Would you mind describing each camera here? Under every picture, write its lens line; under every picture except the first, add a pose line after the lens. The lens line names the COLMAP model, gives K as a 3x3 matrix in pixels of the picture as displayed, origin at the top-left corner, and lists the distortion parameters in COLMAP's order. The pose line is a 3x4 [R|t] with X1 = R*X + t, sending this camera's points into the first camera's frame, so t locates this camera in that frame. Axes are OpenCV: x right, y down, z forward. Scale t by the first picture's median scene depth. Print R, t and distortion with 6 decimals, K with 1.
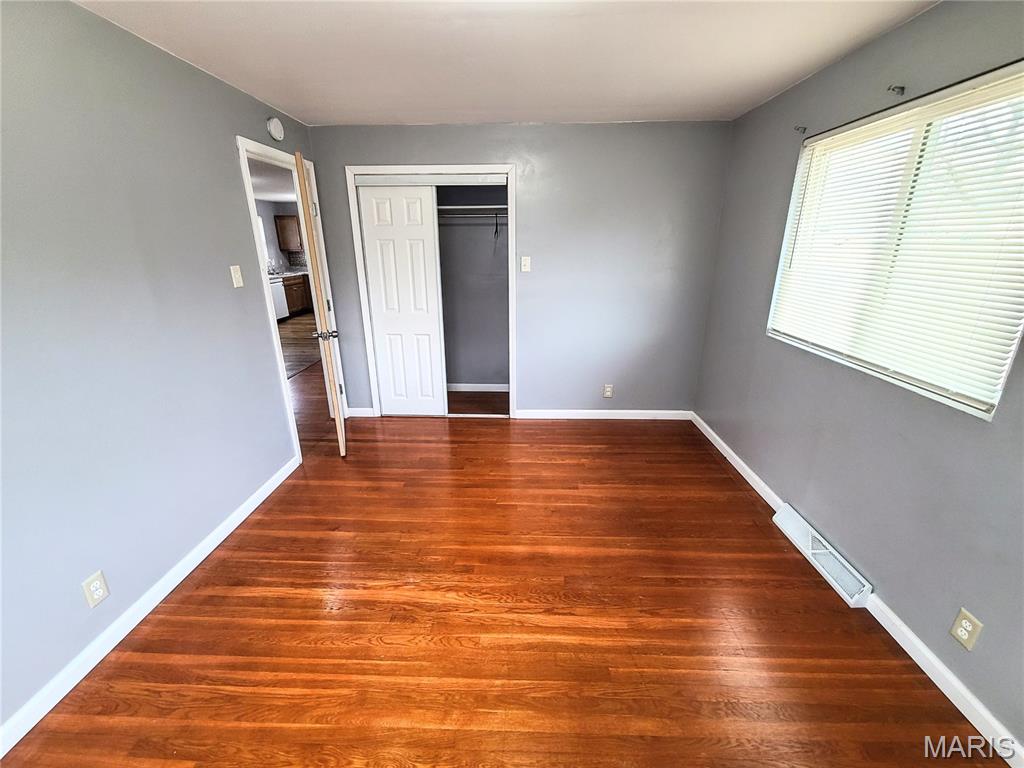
lens RADIAL K [[419.2, 0, 510.9], [0, 419.2, 384.5], [0, 0, 1]] dist [-0.004233, -0.000145]
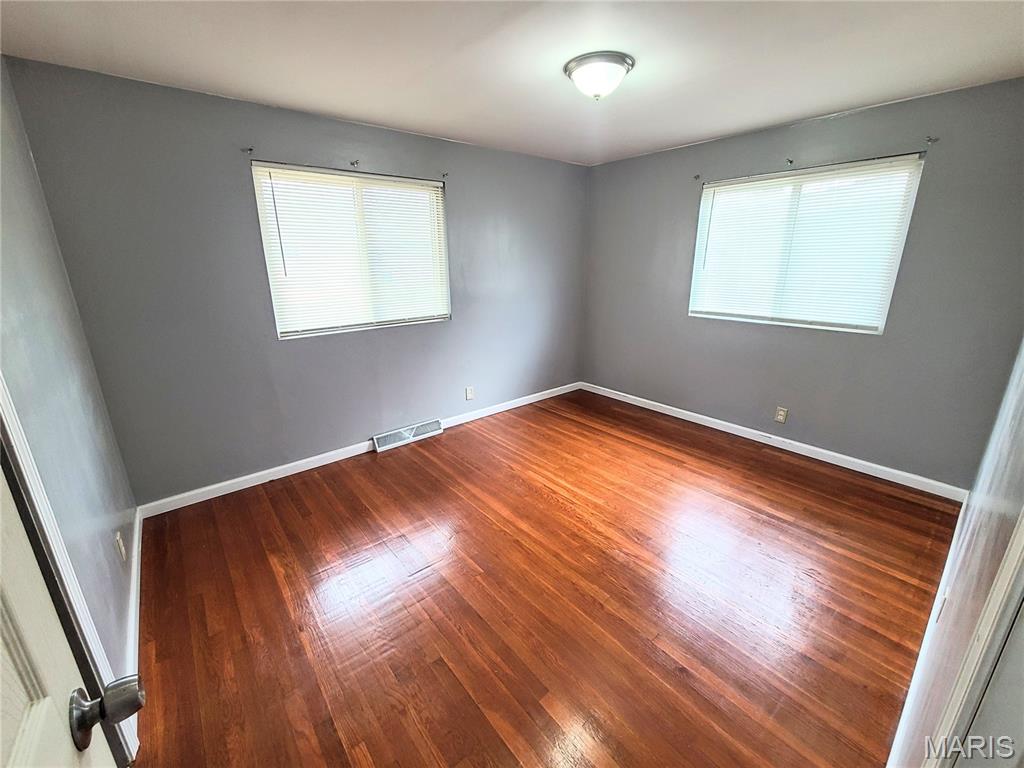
lens RADIAL K [[419.2, 0, 515.7], [0, 419.2, 380.3], [0, 0, 1]] dist [-0.004233, -0.000145]
pose [[-0.679837, -0.198833, 0.705895, -0.666475], [0.241108, 0.848437, 0.471191, -0.455510], [-0.692596, 0.490530, -0.528859, 1.411984]]
